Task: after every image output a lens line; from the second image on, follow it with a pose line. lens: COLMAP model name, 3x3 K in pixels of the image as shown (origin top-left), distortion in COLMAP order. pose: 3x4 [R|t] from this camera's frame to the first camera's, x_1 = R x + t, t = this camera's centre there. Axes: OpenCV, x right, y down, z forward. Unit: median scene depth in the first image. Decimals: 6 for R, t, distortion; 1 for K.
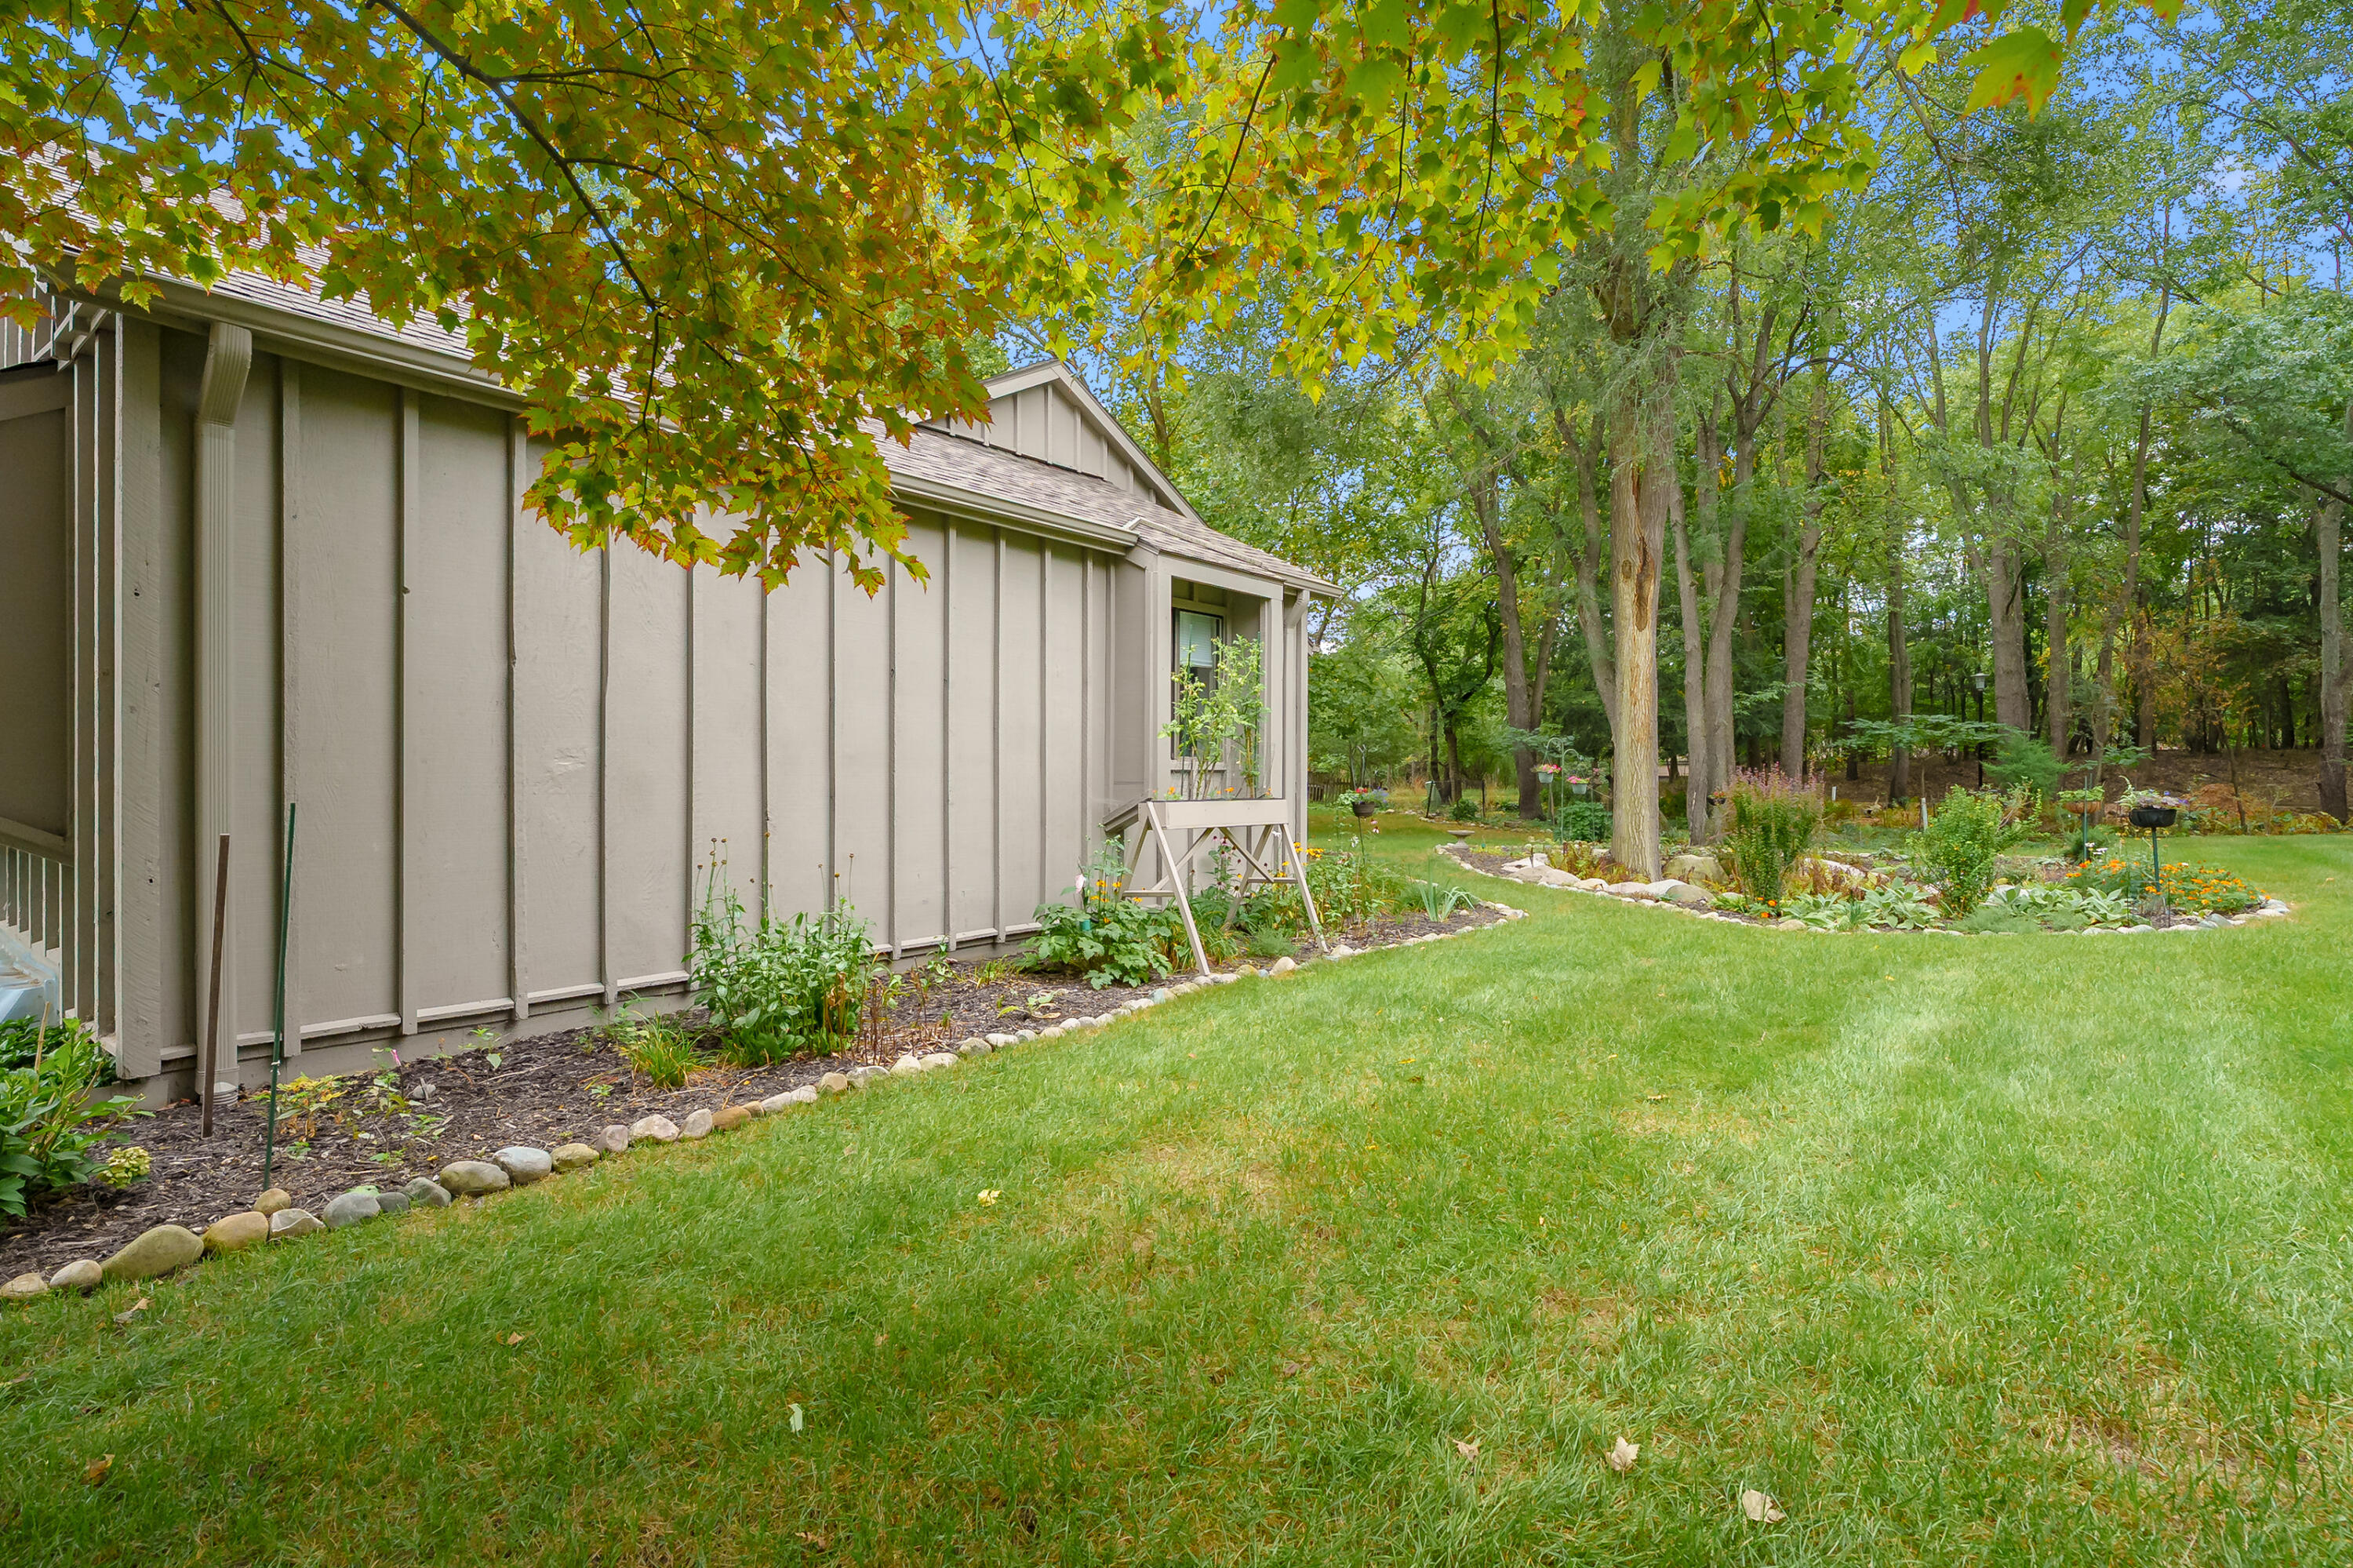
lens RADIAL K [[1115.4, 0, 1176.5], [0, 1115.4, 784.0], [0, 0, 1]] dist [0.001327, 0.000283]
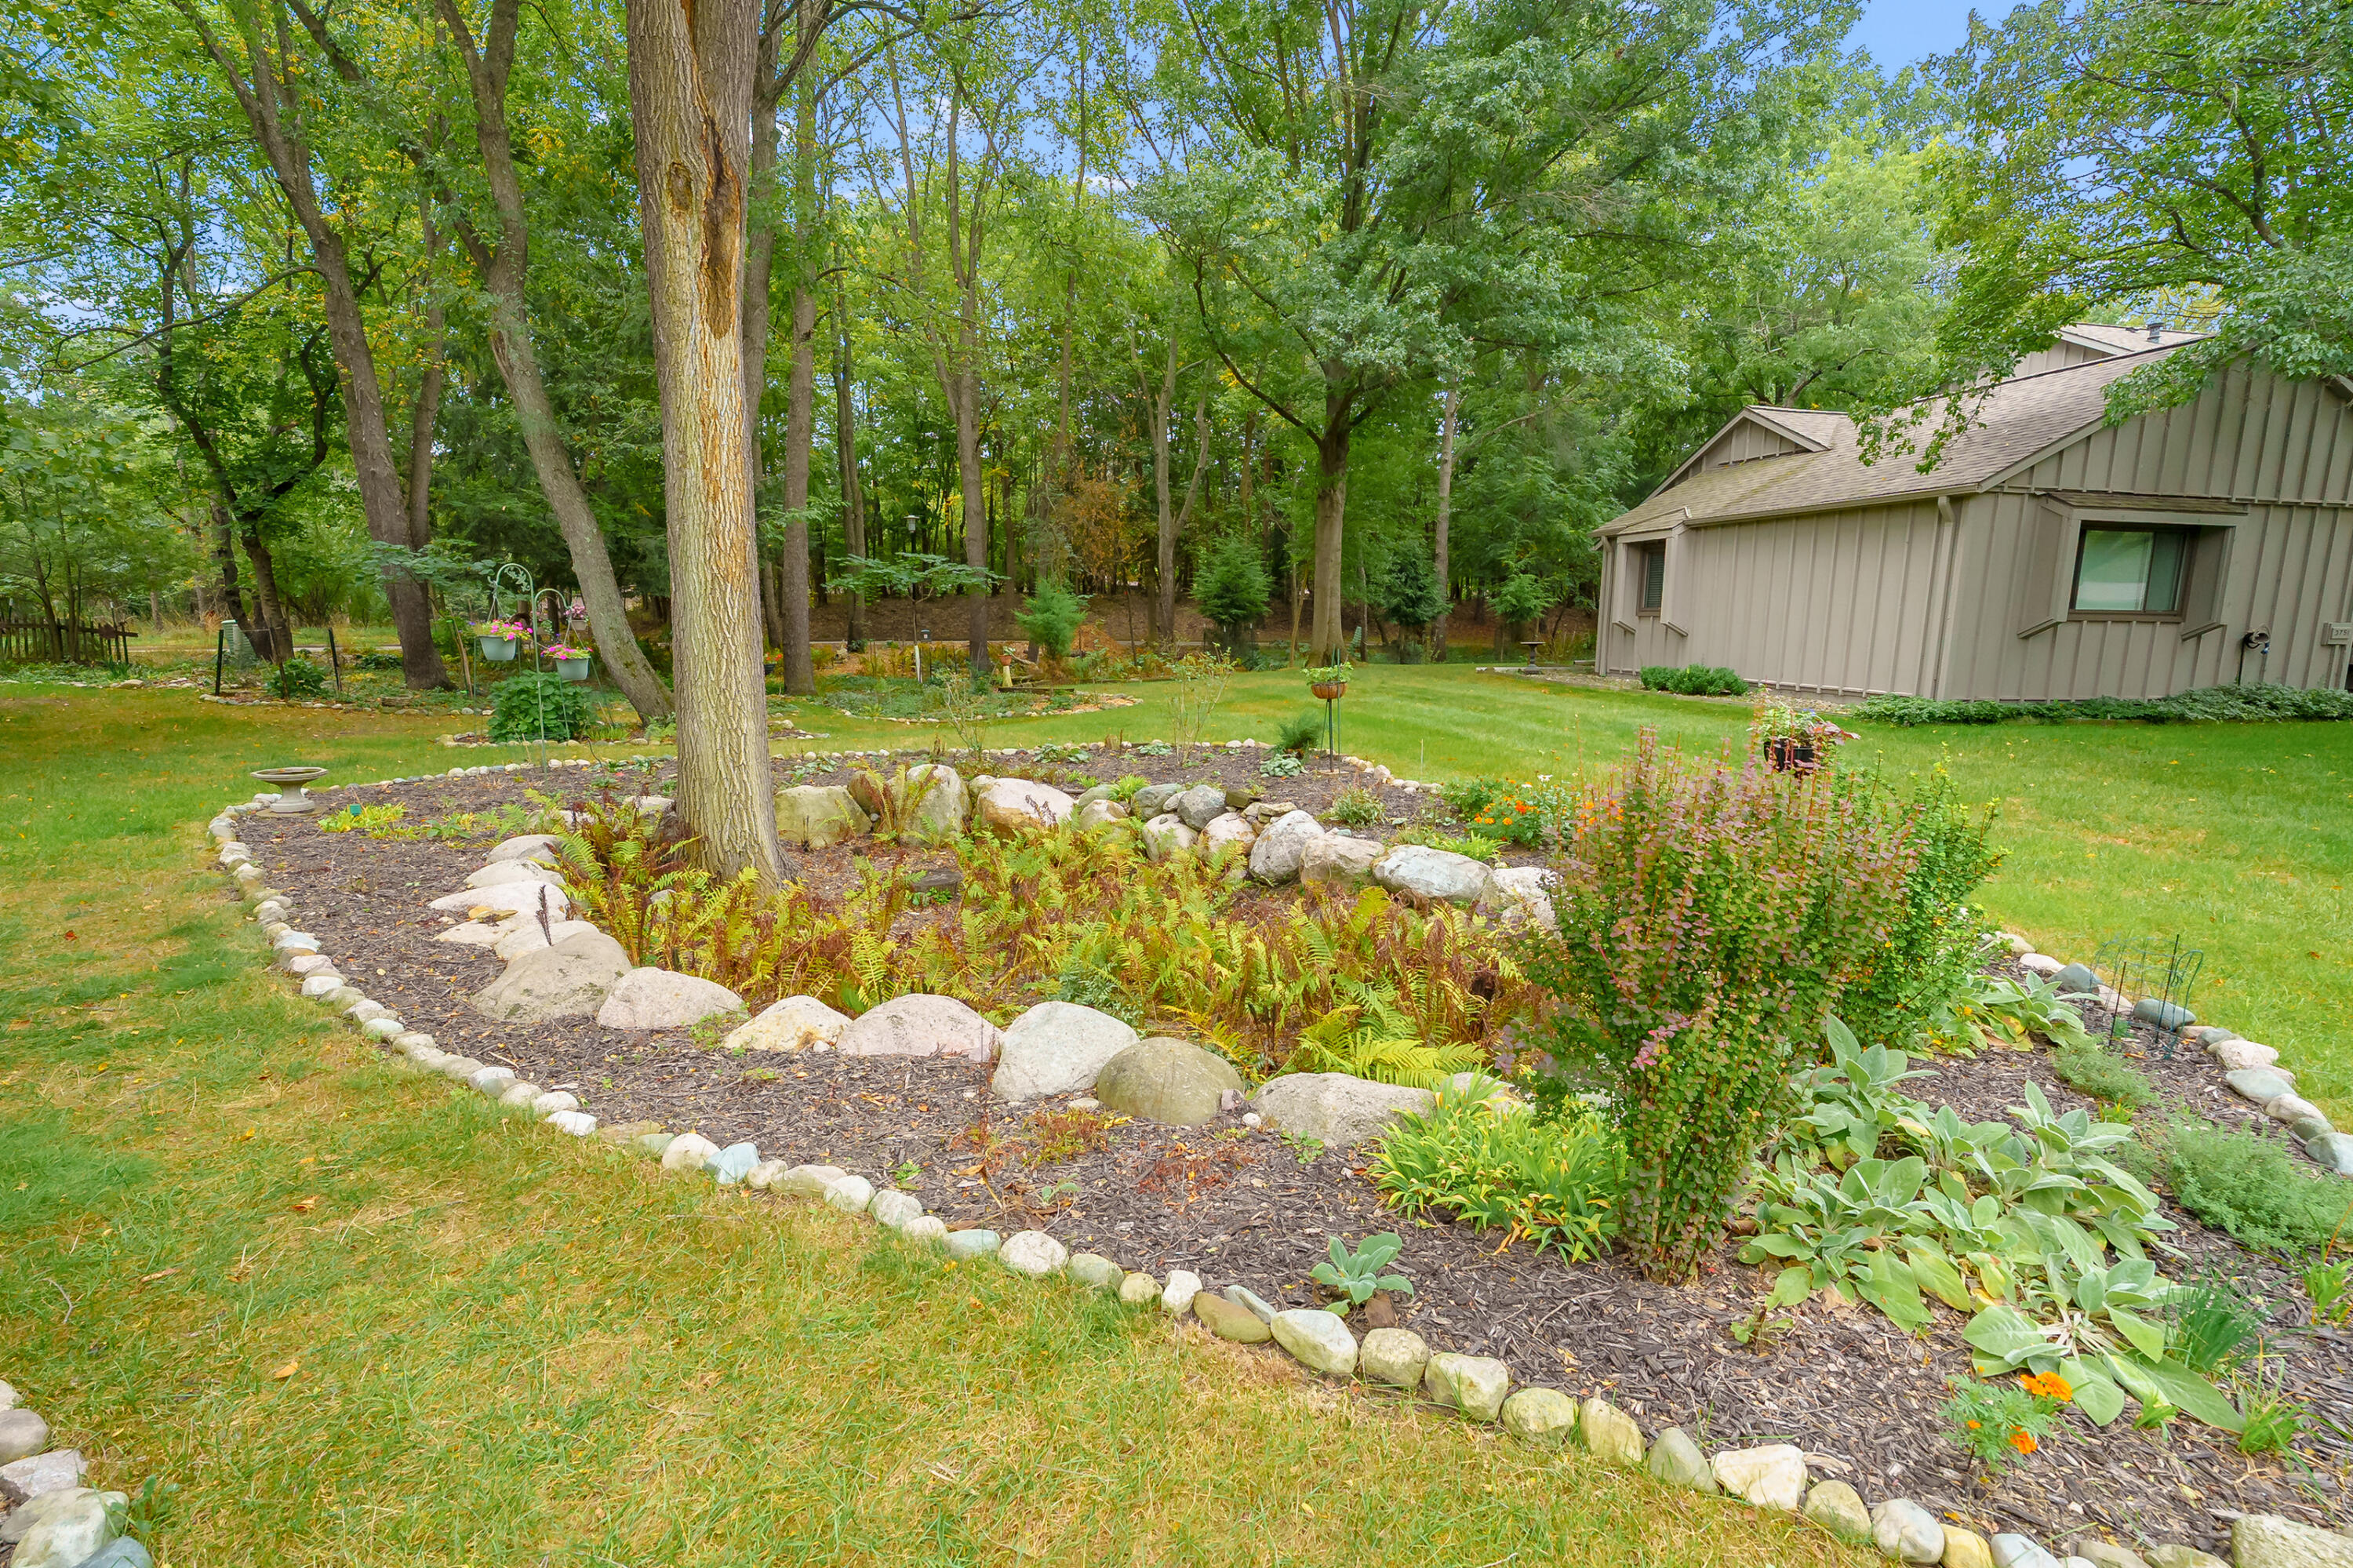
lens RADIAL K [[1076.2, 0, 1168.2], [0, 1076.2, 777.2], [0, 0, 1]] dist [0.002205, 0.001184]
pose [[0.600873, -0.118266, 0.790547, 0.058629], [-0.001995, 0.988769, 0.149436, -0.009119], [-0.799342, -0.091369, 0.593889, 0.217400]]
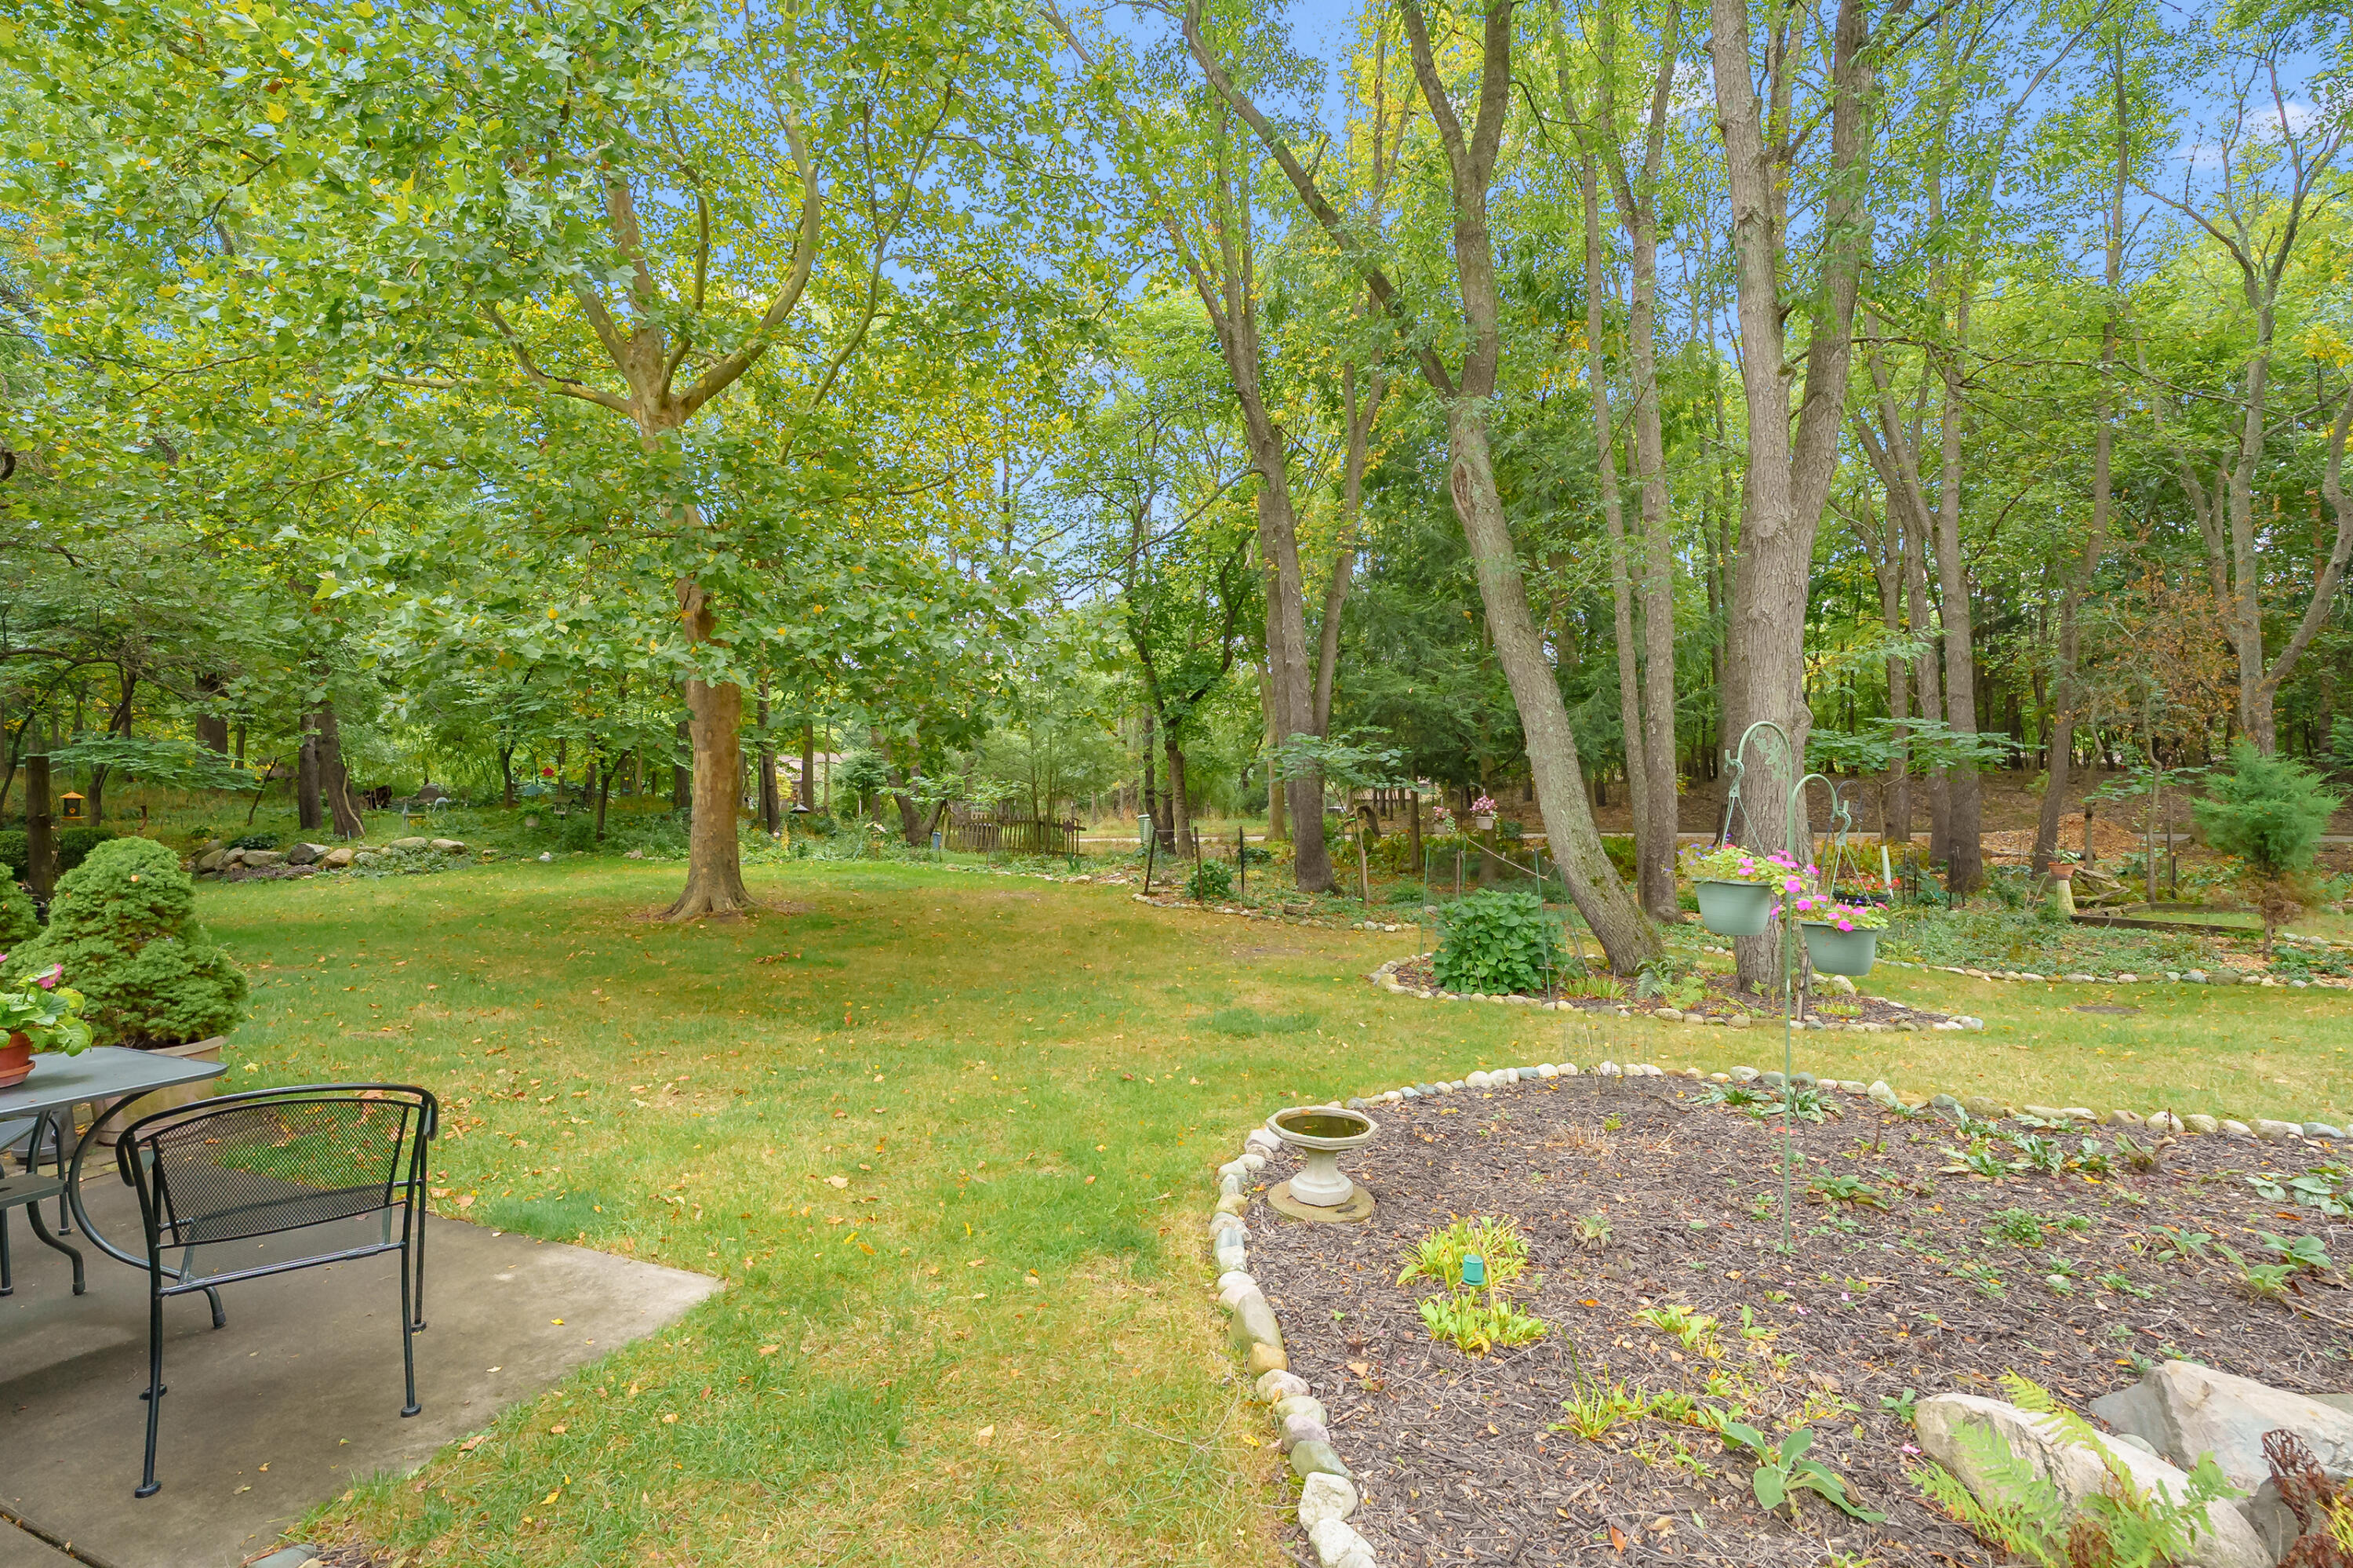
lens RADIAL K [[1083.7, 0, 1173.4], [0, 1083.7, 767.0], [0, 0, 1]] dist [-0.000713, 0.000680]
pose [[0.967131, -0.003237, 0.254256, 0.076453], [0.012465, 0.999320, -0.034693, -0.012025], [-0.253971, 0.036723, 0.966514, 0.361074]]
